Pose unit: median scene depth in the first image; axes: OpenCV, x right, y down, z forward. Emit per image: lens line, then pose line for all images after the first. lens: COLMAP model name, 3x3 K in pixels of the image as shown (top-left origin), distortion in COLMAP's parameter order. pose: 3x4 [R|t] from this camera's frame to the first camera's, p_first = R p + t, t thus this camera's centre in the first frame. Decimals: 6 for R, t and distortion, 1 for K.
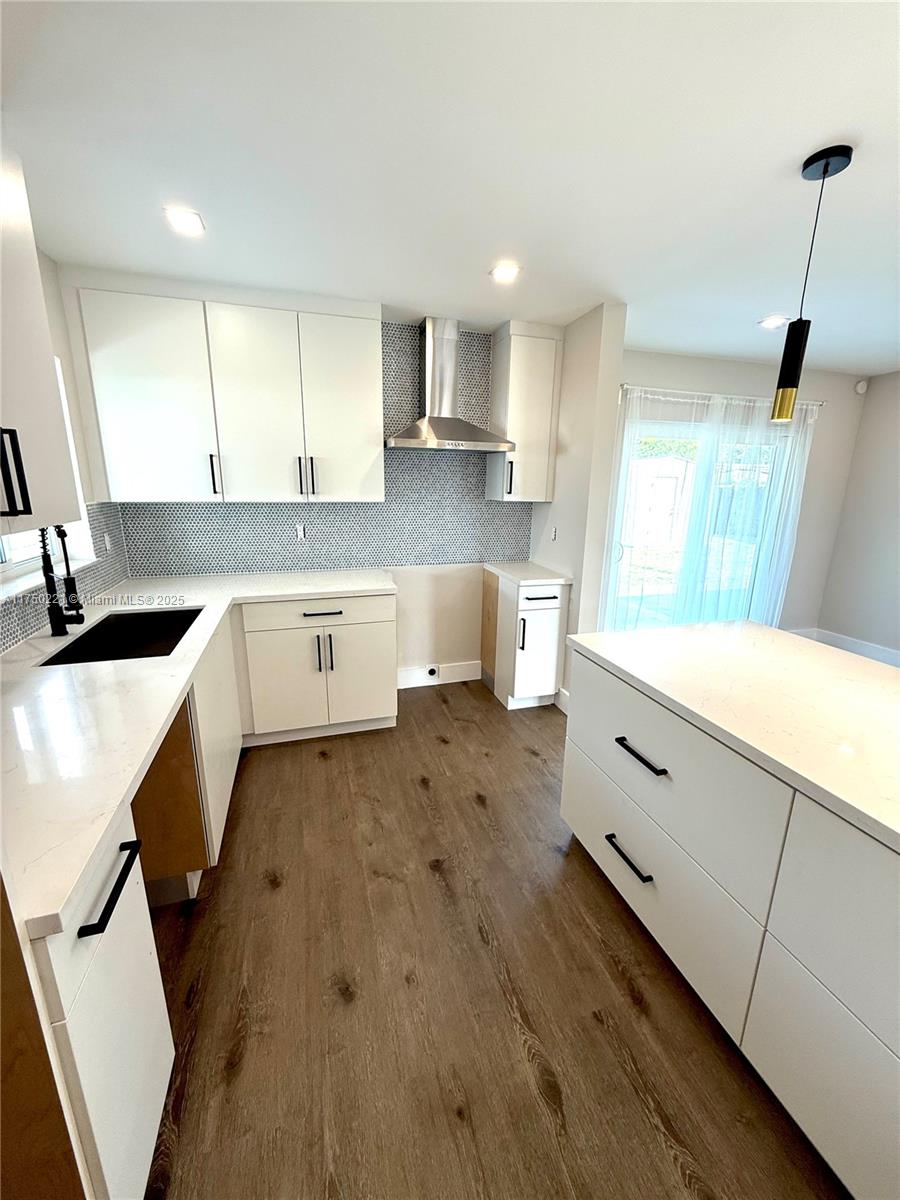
lens RADIAL K [[477.4, 0, 453.2], [0, 477.4, 600.0], [0, 0, 1]] dist [-0.000211, -0.000784]
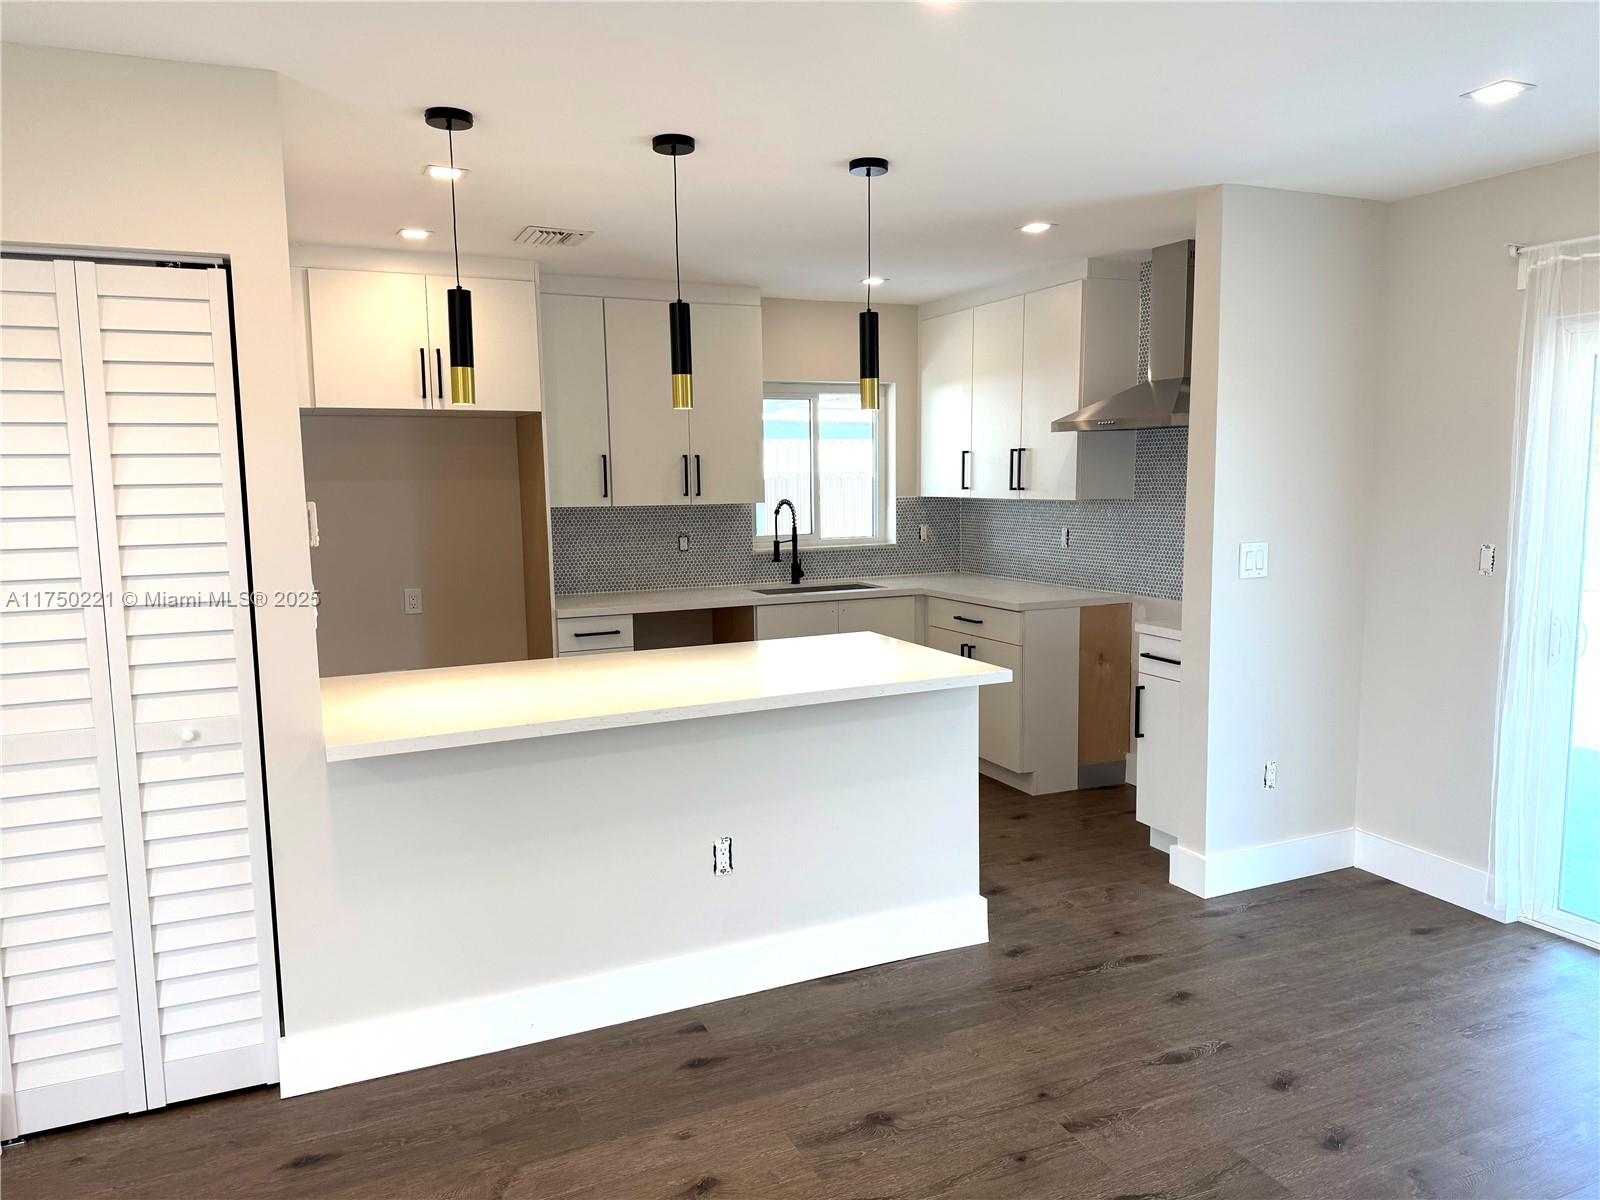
lens RADIAL K [[1129.8, 0, 795.8], [0, 1129.8, 601.0], [0, 0, 1]] dist [0.045885, -0.051070]
pose [[0.106781, 0.096808, -0.989559, 1.656359], [-0.232461, 0.970097, 0.069819, -0.071944], [0.966726, 0.222578, 0.126092, 0.375764]]
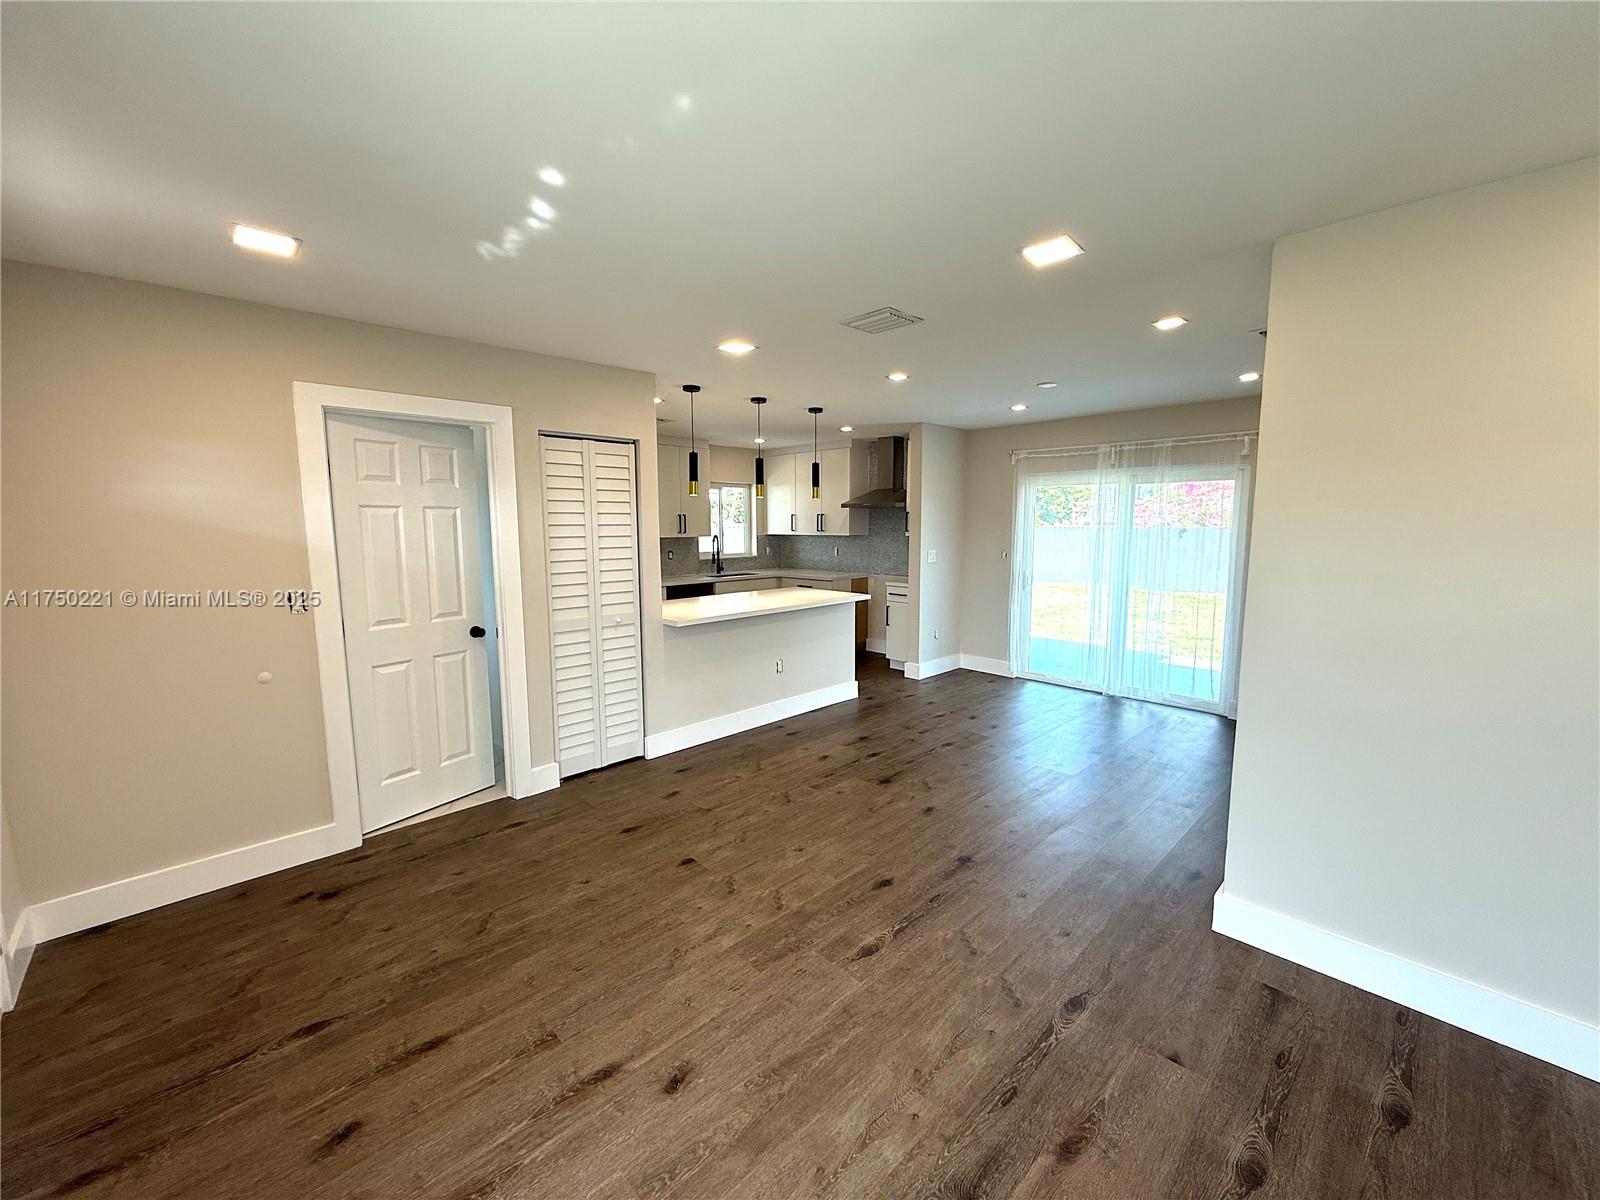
lens RADIAL K [[636.5, 0, 797.4], [0, 636.5, 596.4], [0, 0, 1]] dist [-0.000211, -0.000784]
pose [[0.435064, 0.086740, -0.896212, 2.087368], [-0.213978, 0.976794, -0.009335, 0.099073], [0.874604, 0.195831, 0.443529, -0.256822]]
